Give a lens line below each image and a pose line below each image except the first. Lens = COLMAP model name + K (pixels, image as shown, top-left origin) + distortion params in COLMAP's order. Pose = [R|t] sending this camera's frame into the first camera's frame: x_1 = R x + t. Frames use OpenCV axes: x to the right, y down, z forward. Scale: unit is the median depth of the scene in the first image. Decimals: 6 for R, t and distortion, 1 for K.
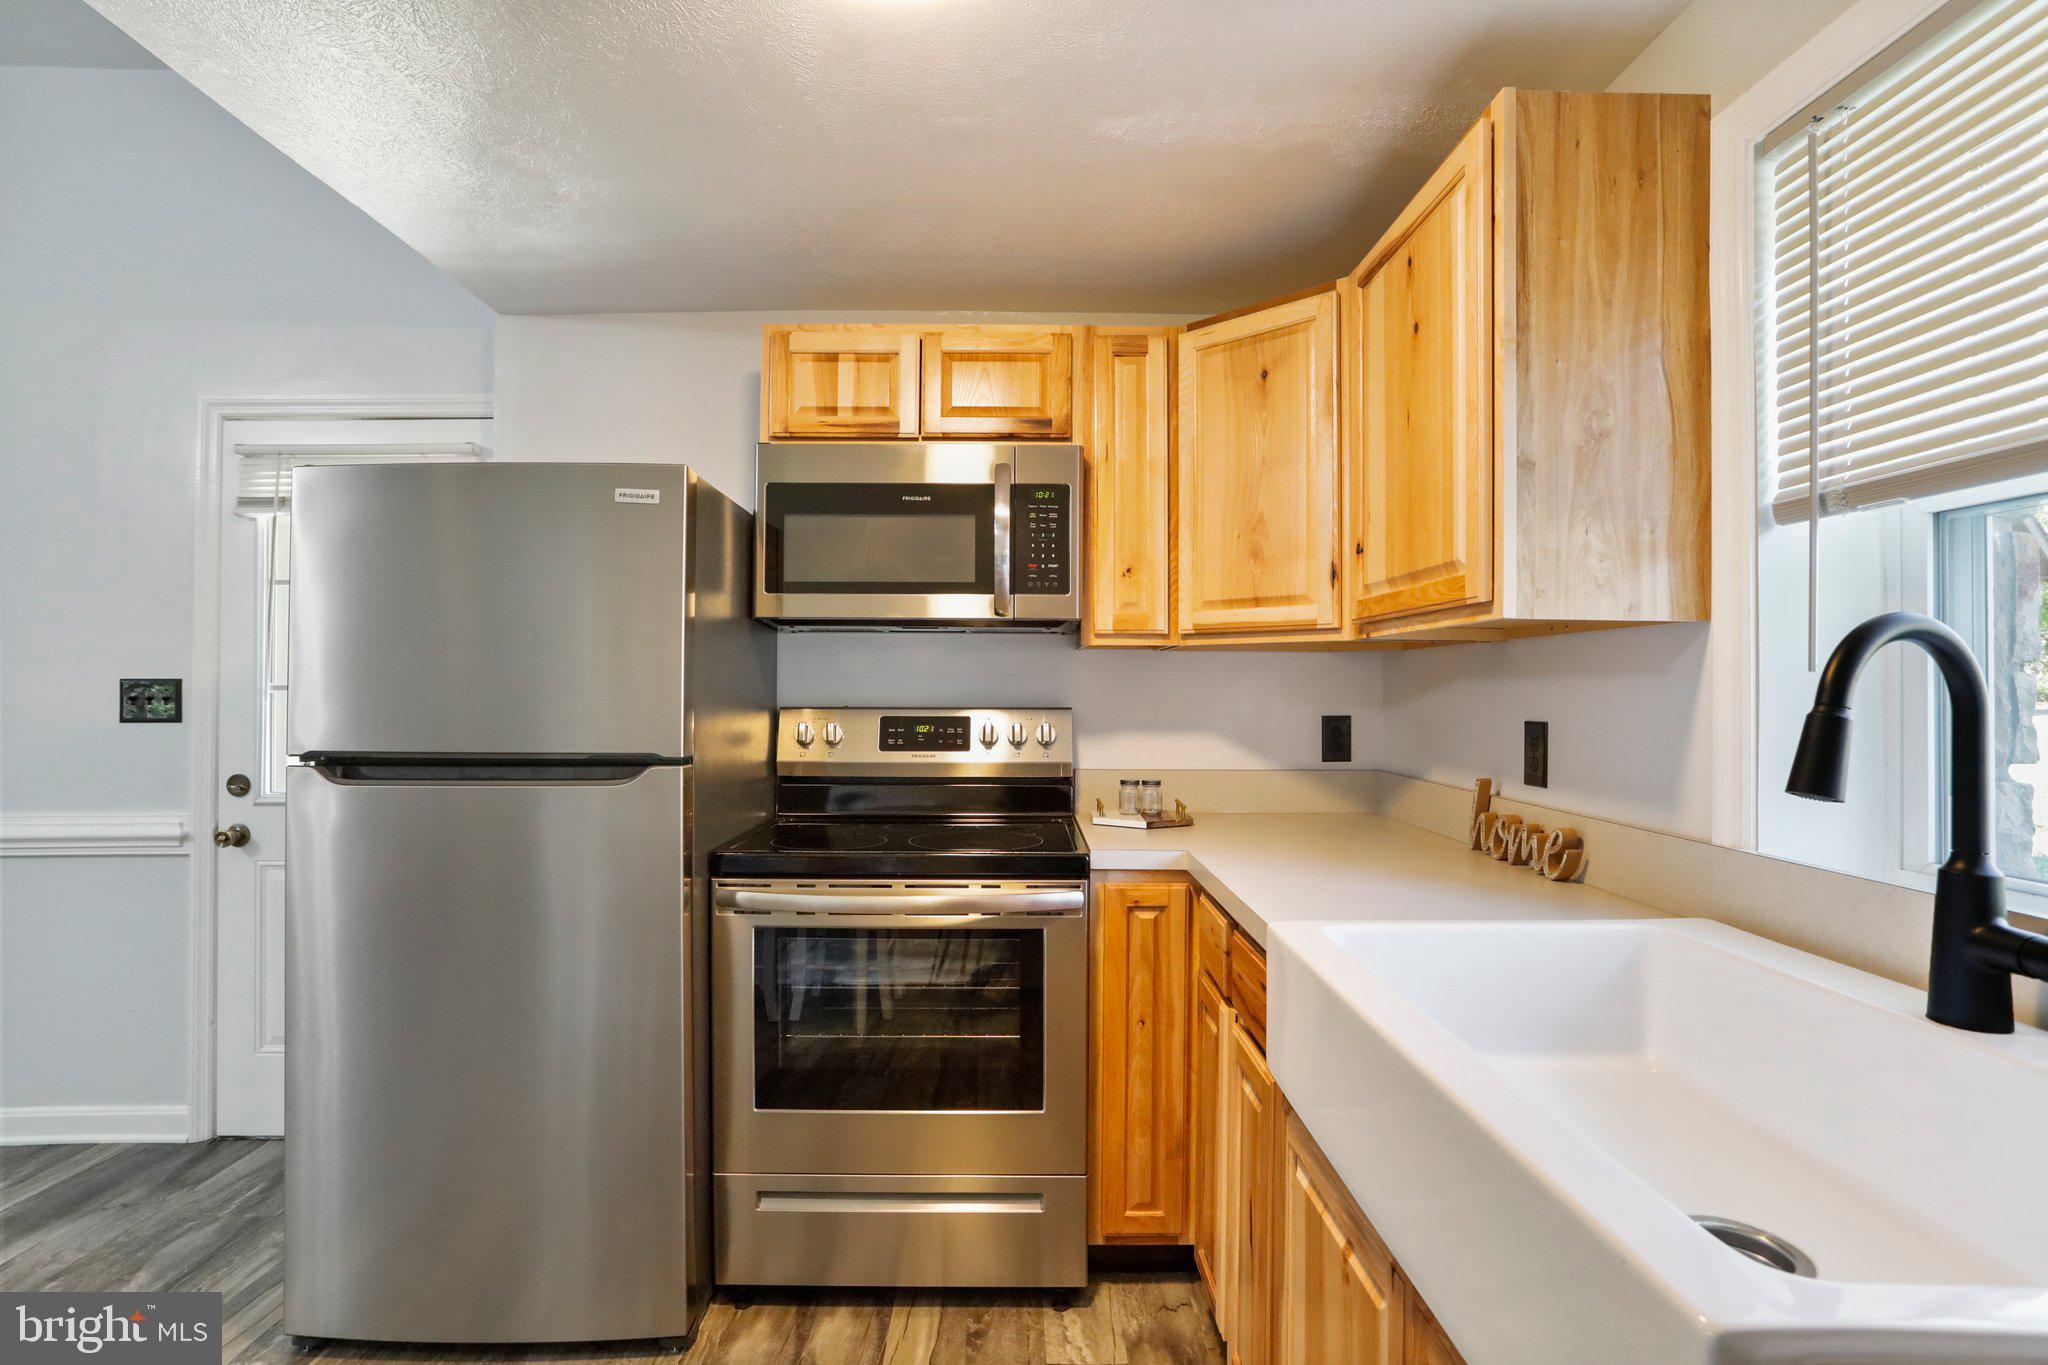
lens RADIAL K [[1020.3, 0, 1011.6], [0, 1020.3, 683.9], [0, 0, 1]] dist [-0.063241, 0.038626]
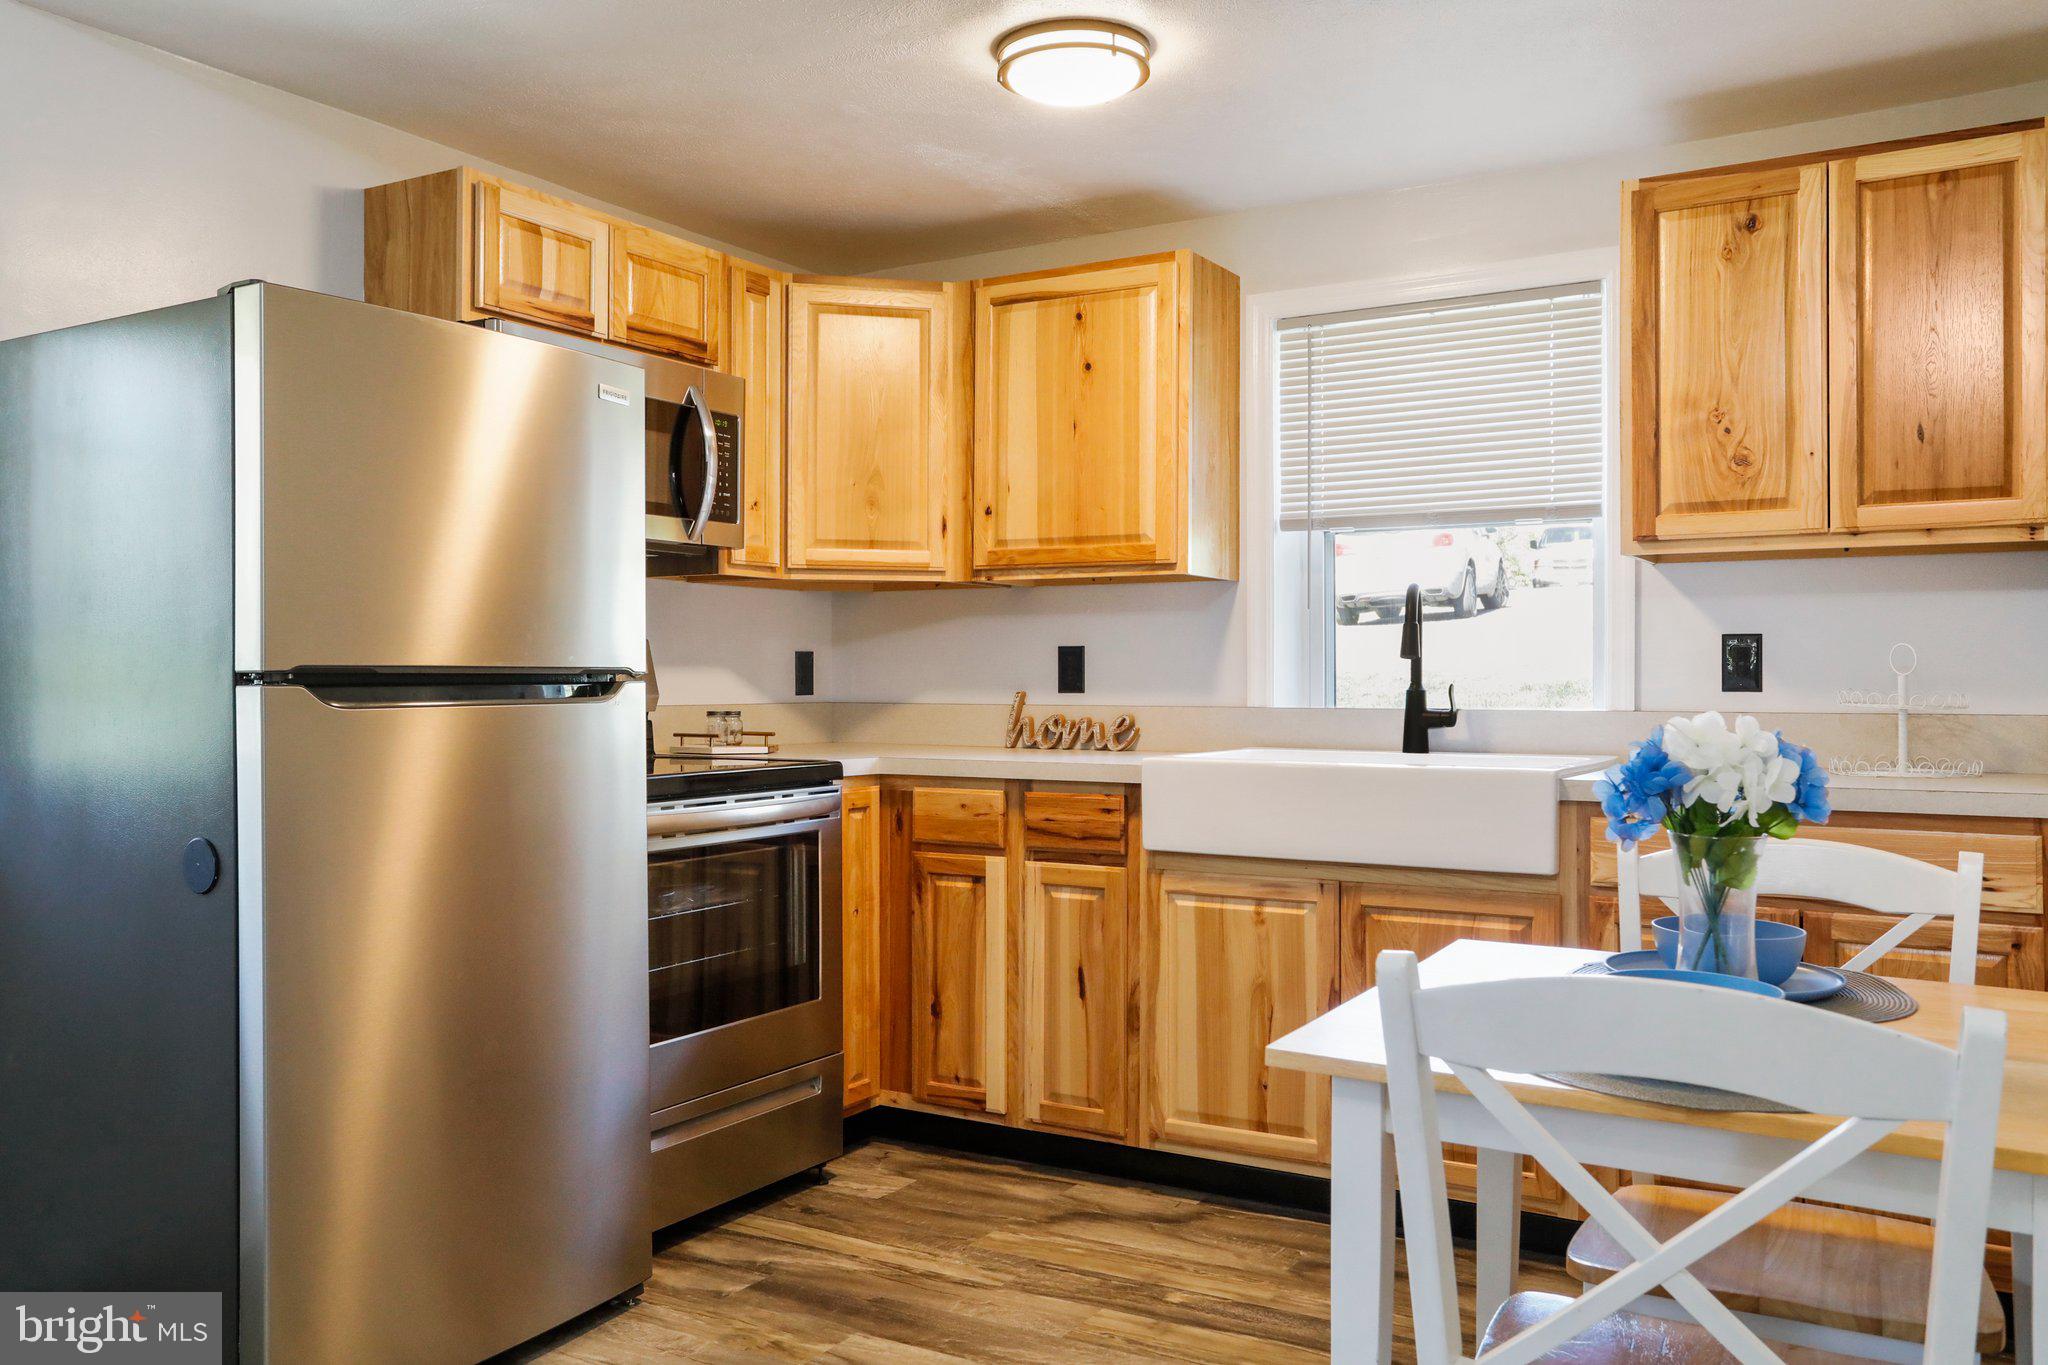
lens RADIAL K [[1633.7, 0, 1022.3], [0, 1633.7, 670.5], [0, 0, 1]] dist [-0.008556, 0.041990]
pose [[0.512408, -0.000137, 0.858742, -1.184962], [-0.002143, 0.999997, 0.001438, 0.055142], [-0.858739, -0.002577, 0.512406, -0.082502]]
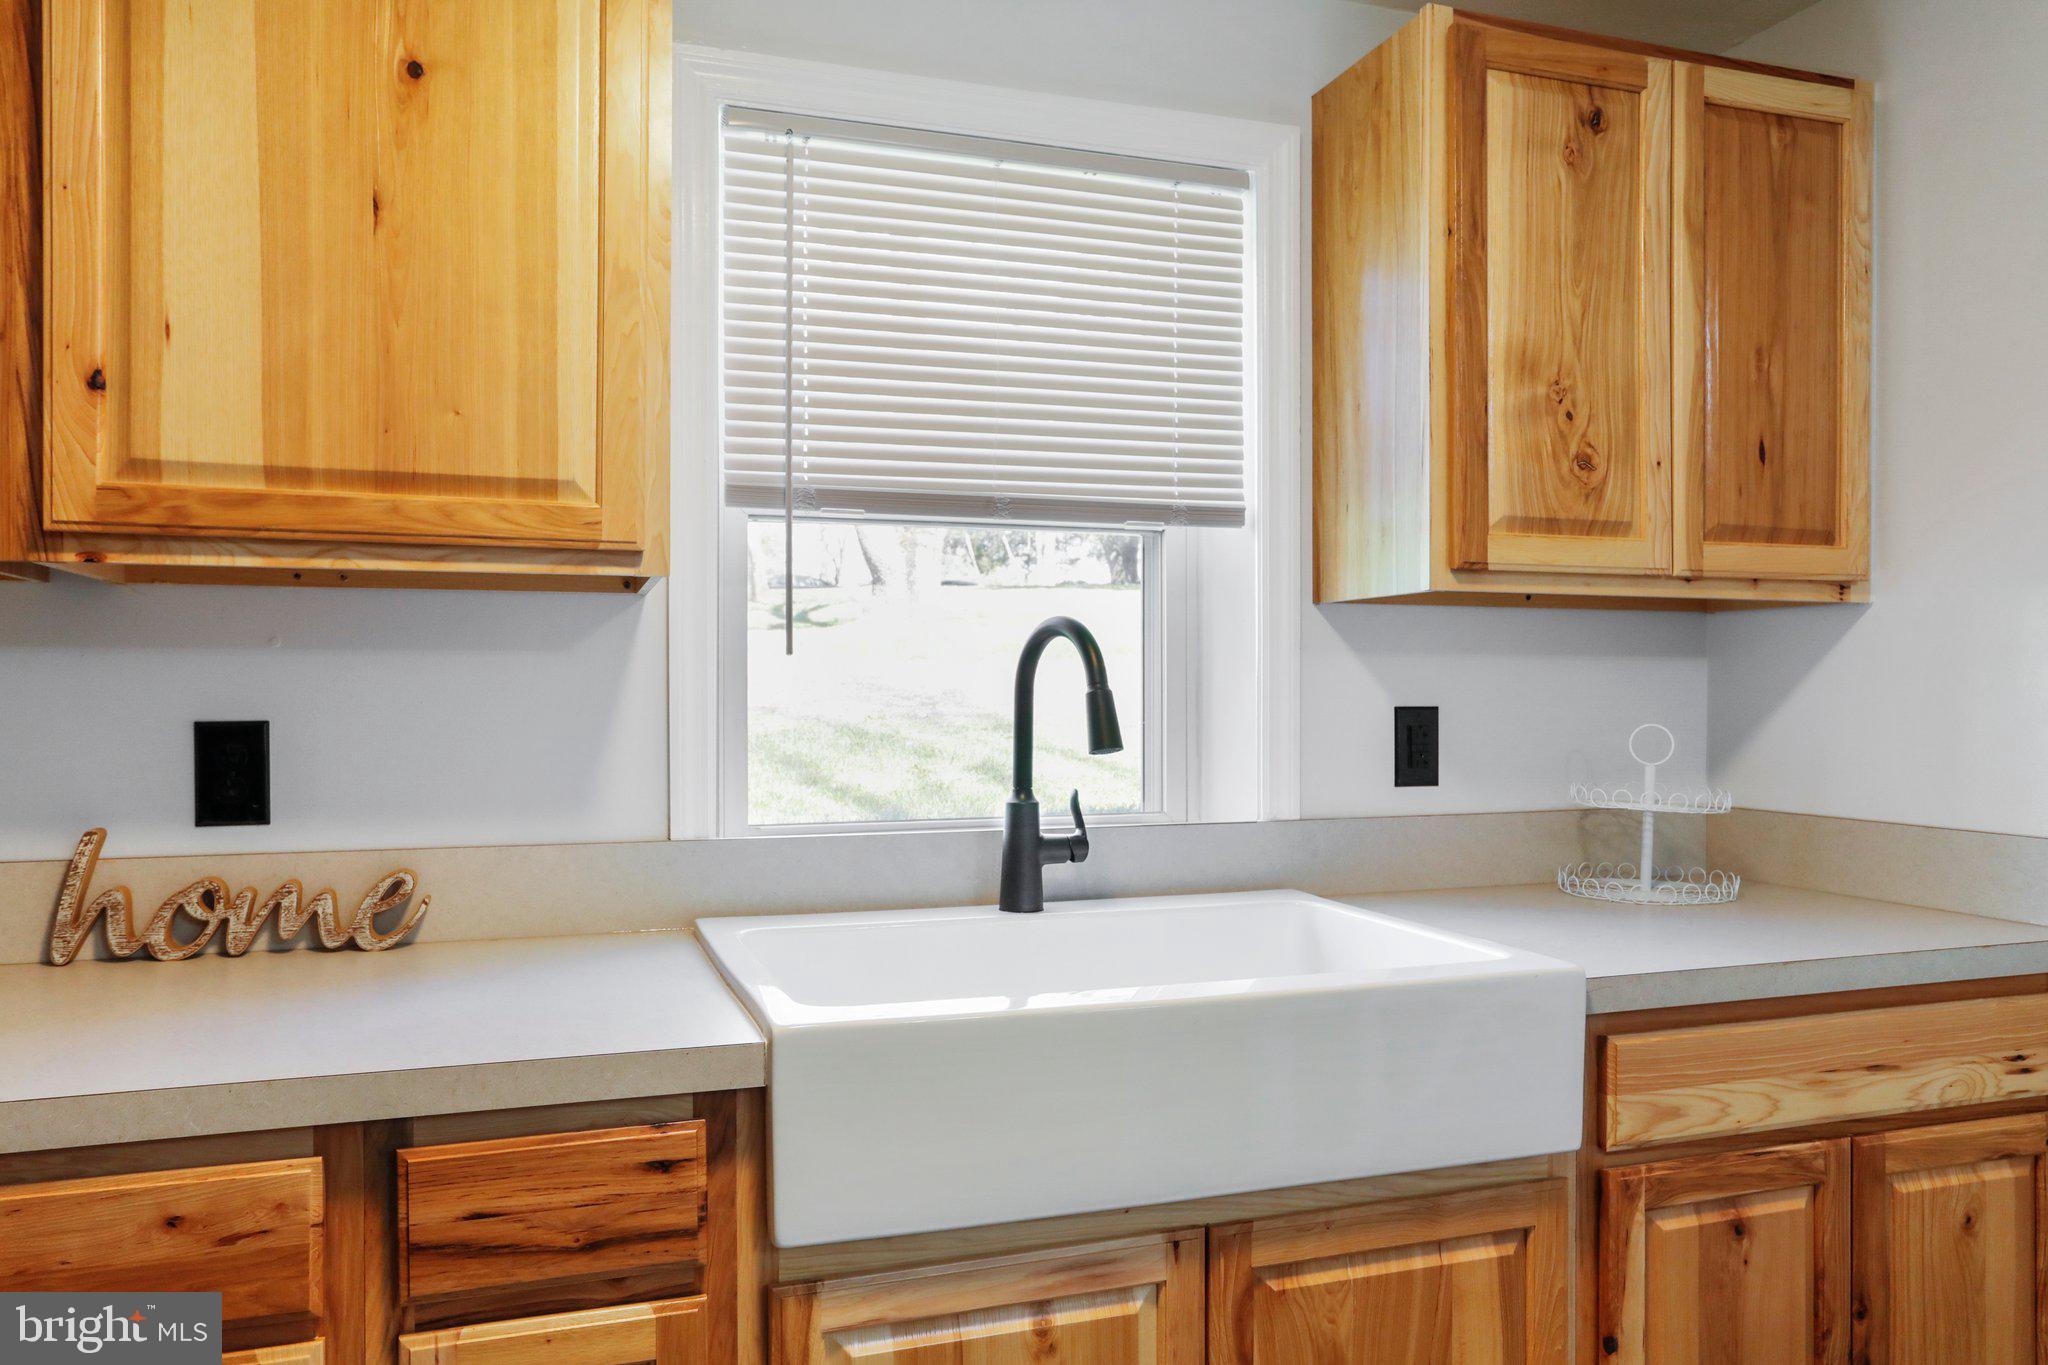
lens RADIAL K [[1430.9, 0, 1001.2], [0, 1430.9, 701.5], [0, 0, 1]] dist [-0.047820, 0.075608]
pose [[-0.315115, -0.011865, 0.948979, -0.377280], [-0.005087, 0.999929, 0.010813, 0.010505], [-0.949040, -0.001420, -0.315153, 0.671691]]
